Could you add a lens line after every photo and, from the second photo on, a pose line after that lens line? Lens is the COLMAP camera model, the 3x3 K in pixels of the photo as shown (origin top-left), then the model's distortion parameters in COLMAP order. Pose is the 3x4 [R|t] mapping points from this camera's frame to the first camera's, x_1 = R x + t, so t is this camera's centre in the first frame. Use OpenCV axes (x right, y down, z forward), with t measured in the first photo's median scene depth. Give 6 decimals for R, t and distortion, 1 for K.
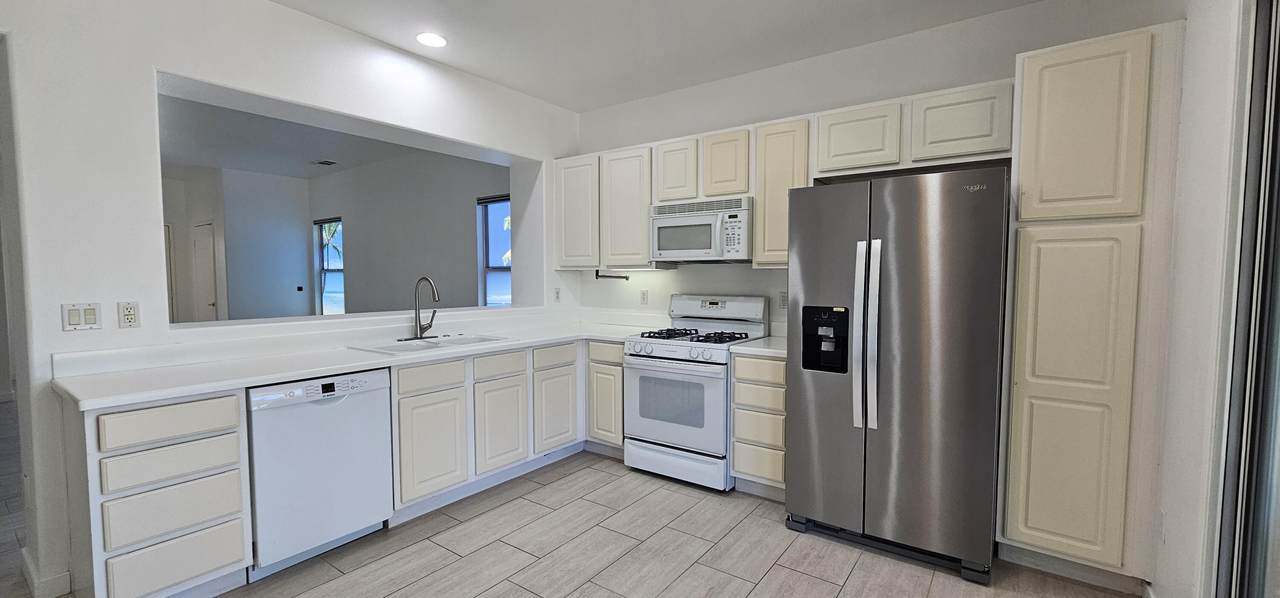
lens RADIAL K [[521.1, 0, 641.8], [0, 521.1, 304.9], [0, 0, 1]] dist [-0.000584, 0.000078]
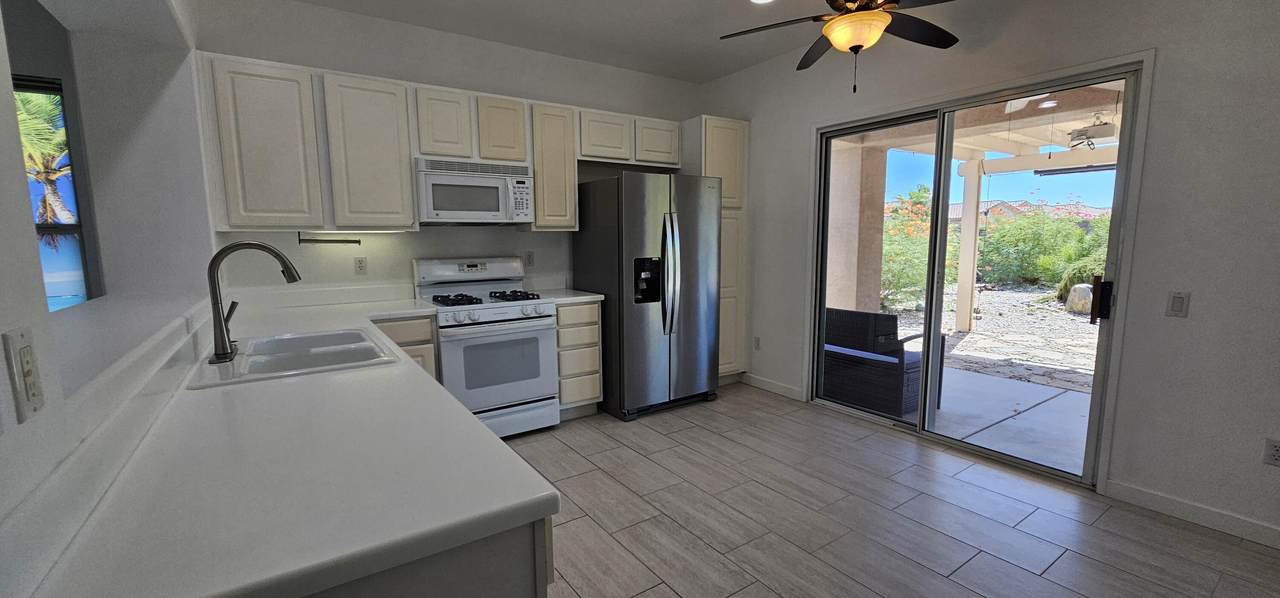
lens RADIAL K [[521.1, 0, 641.8], [0, 521.1, 304.9], [0, 0, 1]] dist [-0.000584, 0.000078]
pose [[0.340078, -0.124100, 0.932173, -0.766955], [0.063038, 0.992033, 0.109071, -0.019282], [-0.938282, 0.021670, 0.345191, 0.390131]]
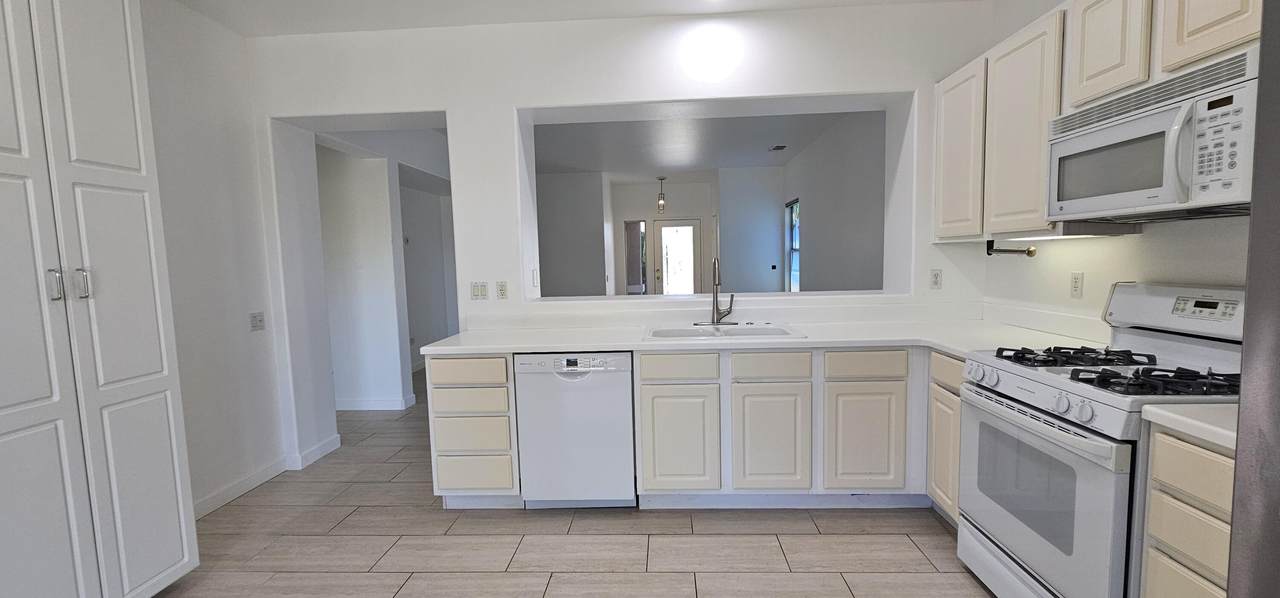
lens RADIAL K [[521.1, 0, 641.8], [0, 521.1, 304.9], [0, 0, 1]] dist [-0.000584, 0.000078]
pose [[0.547663, 0.058789, -0.834631, 0.275878], [-0.020394, 0.998170, 0.056926, -0.020458], [0.836450, -0.014155, 0.547860, 0.369502]]
